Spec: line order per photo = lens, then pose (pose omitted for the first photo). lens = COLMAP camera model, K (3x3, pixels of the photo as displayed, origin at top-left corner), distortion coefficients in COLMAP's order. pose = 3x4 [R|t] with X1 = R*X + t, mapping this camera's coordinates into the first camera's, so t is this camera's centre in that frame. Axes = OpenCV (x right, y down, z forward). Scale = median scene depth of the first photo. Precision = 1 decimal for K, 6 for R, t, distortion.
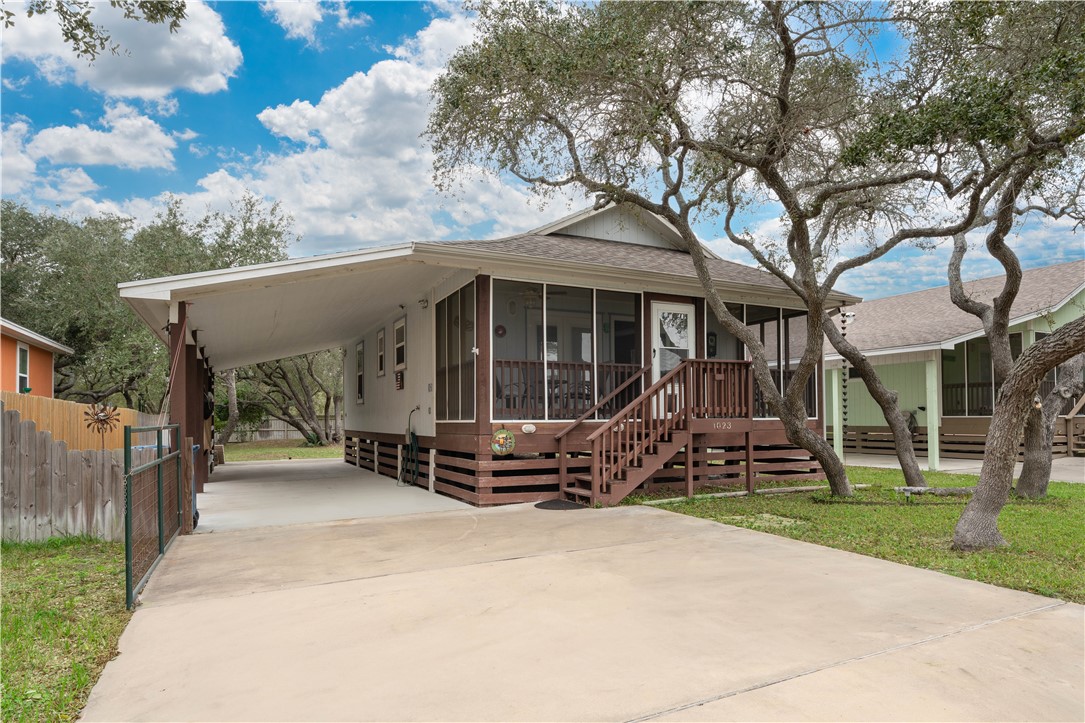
lens RADIAL K [[761.9, 0, 621.2], [0, 761.9, 414.0], [0, 0, 1]] dist [0.007144, -0.011084]
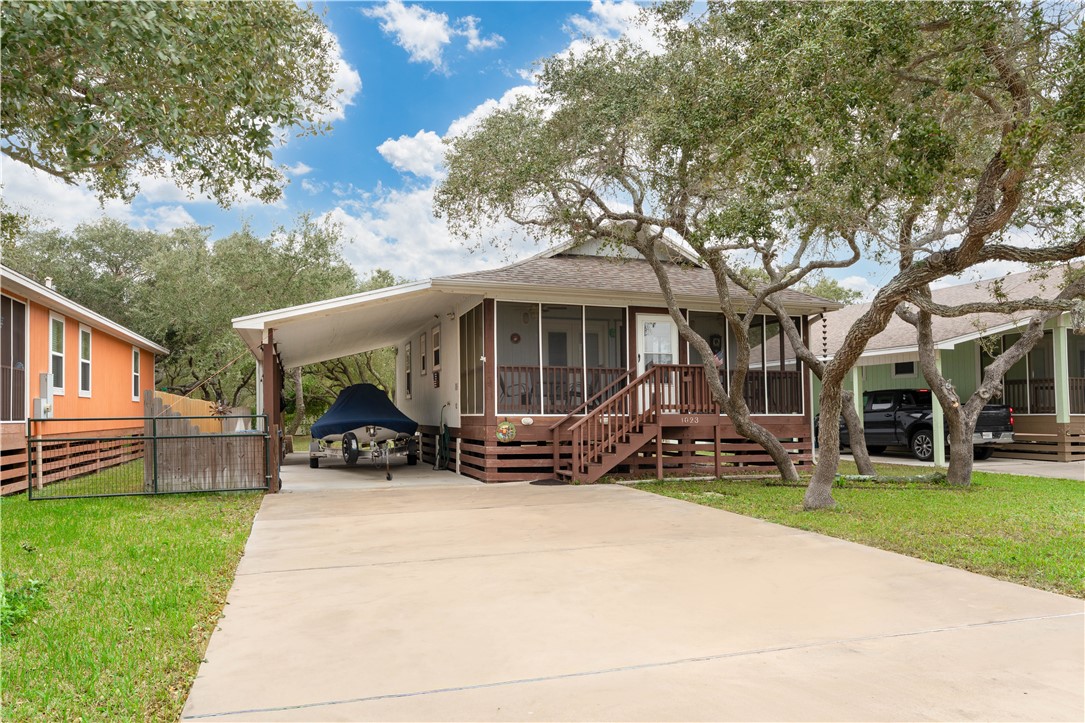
lens RADIAL K [[960.0, 0, 598.2], [0, 960.0, 455.3], [0, 0, 1]] dist [-0.014485, 0.022715]
pose [[0.986651, 0.013771, -0.162263, 0.236766], [-0.005912, 0.998790, 0.048817, -0.002045], [0.162739, -0.047206, 0.985539, -0.498814]]
